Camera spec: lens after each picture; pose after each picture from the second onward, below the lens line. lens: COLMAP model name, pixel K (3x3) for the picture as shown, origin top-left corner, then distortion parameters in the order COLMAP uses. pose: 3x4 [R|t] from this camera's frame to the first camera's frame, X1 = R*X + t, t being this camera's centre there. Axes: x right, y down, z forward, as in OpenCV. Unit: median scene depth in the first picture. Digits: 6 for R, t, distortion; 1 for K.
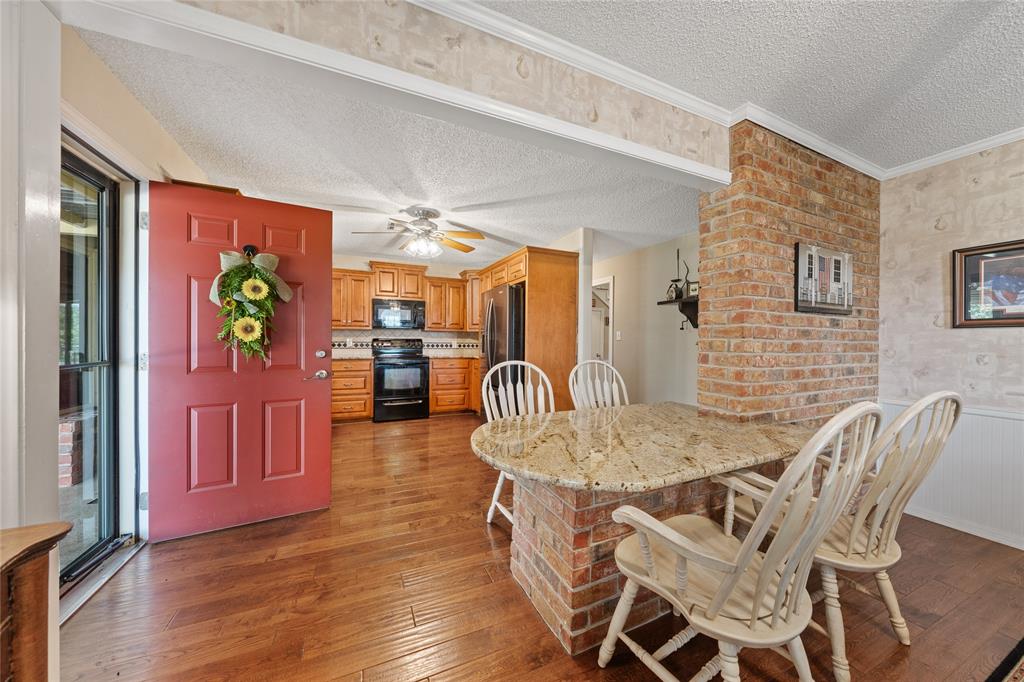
lens RADIAL K [[358.3, 0, 515.0], [0, 358.3, 343.7], [0, 0, 1]] dist [-0.000787, -0.000054]
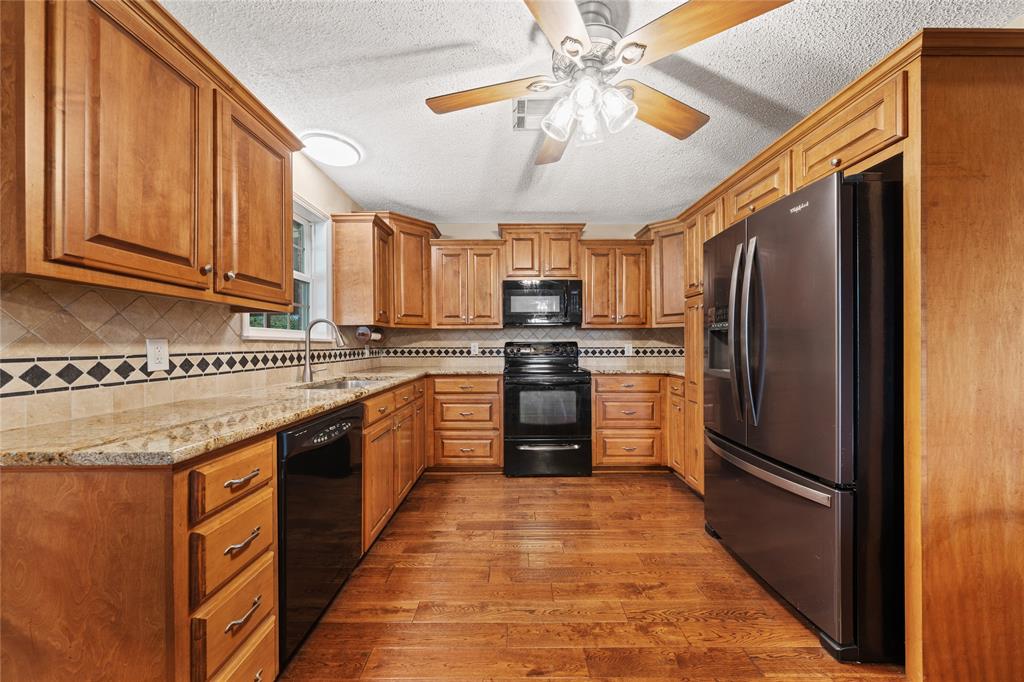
lens RADIAL K [[349.2, 0, 512.4], [0, 349.2, 346.6], [0, 0, 1]] dist [-0.000130, -0.000049]
pose [[0.913290, -0.010311, -0.407179, -0.121098], [0.009574, 0.999947, -0.003848, -0.003789], [0.407197, -0.000384, 0.913340, 0.416825]]
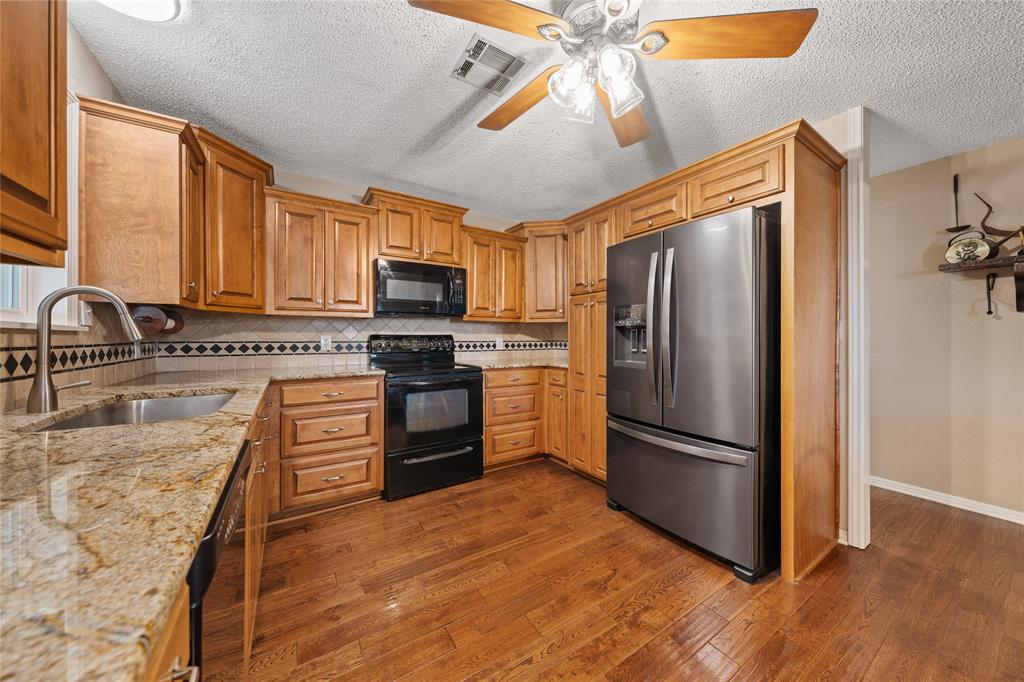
lens RADIAL K [[349.4, 0, 513.1], [0, 349.4, 338.3], [0, 0, 1]] dist [-0.001054, -0.000152]
pose [[0.988249, -0.008766, 0.152604, -0.270072], [0.009308, 0.999953, -0.002838, -0.005889], [-0.152571, 0.004225, 0.988283, 0.451361]]
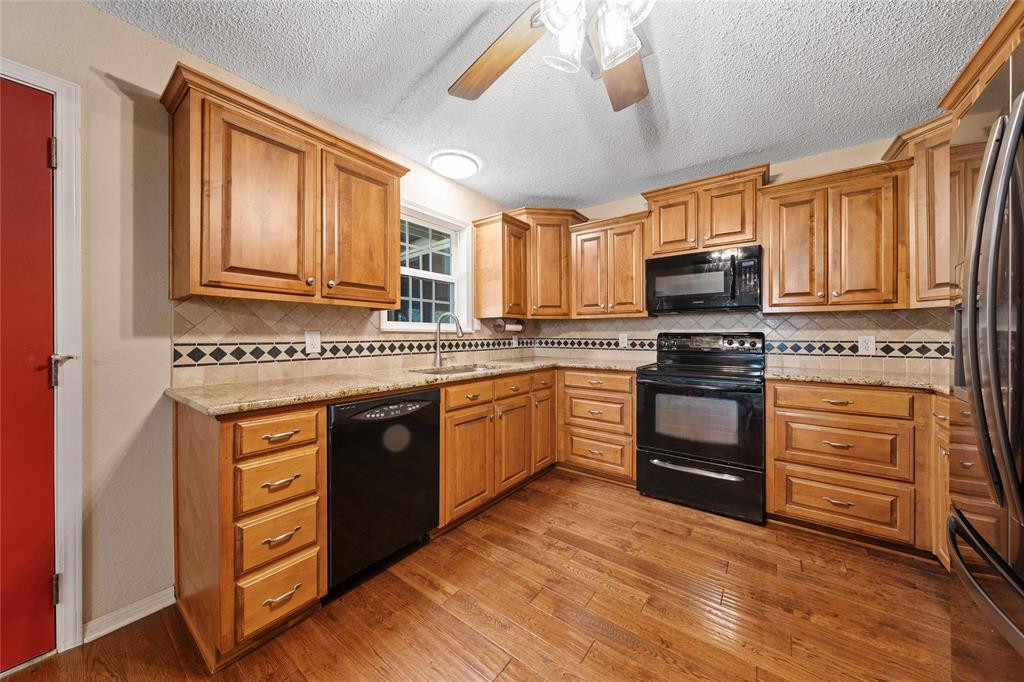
lens RADIAL K [[349.4, 0, 513.1], [0, 349.4, 338.3], [0, 0, 1]] dist [-0.001054, -0.000152]
pose [[0.488275, -0.002543, -0.872686, -0.030670], [-0.001102, 0.999993, -0.003531, -0.004244], [0.872689, 0.002686, 0.488269, 0.548505]]
